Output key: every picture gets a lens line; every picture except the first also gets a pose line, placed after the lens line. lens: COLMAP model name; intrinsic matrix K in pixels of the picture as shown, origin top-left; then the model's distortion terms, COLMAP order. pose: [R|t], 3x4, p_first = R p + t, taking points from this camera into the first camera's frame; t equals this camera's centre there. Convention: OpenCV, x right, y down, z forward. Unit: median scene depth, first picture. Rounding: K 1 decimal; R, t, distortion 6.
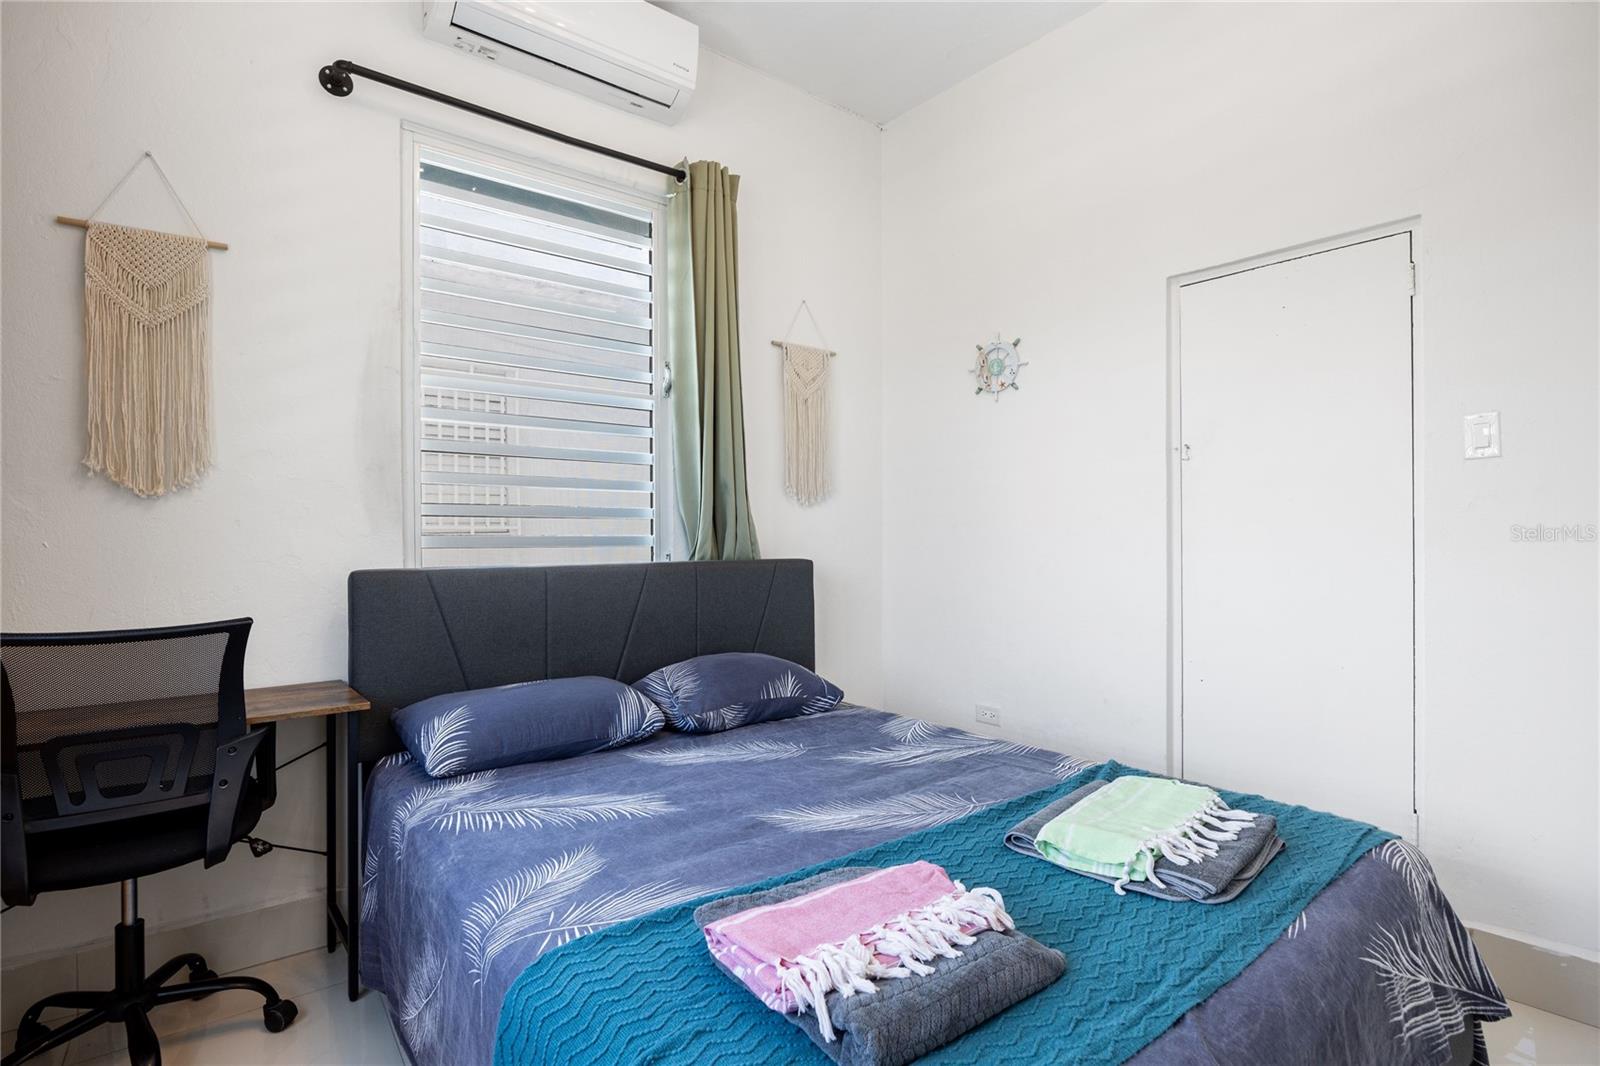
lens RADIAL K [[765.5, 0, 800.0], [0, 765.5, 533.0], [0, 0, 1]] dist [-0.003859, -0.000495]
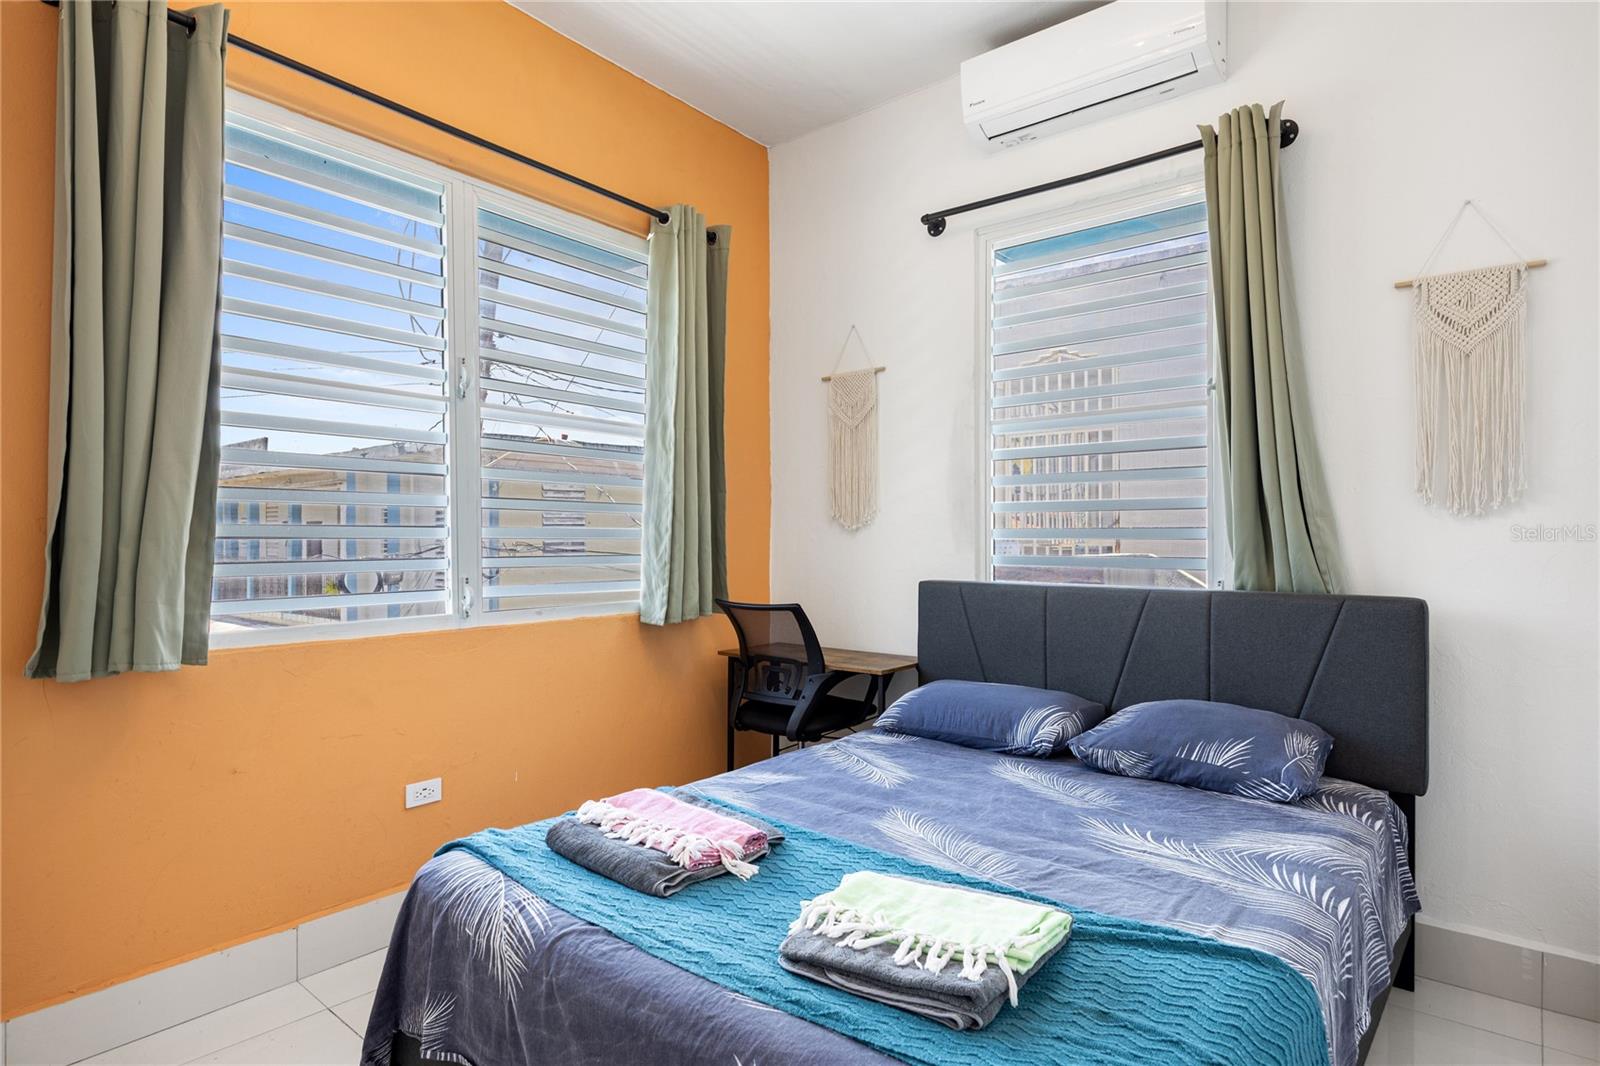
lens RADIAL K [[872.1, 0, 800.0], [0, 872.1, 533.0], [0, 0, 1]] dist [-0.007160, -0.000725]
pose [[0.203889, -0.001302, -0.978993, 0.930784], [0.004788, 0.999988, -0.000333, -0.038055], [0.978982, -0.004620, 0.203893, 0.451976]]
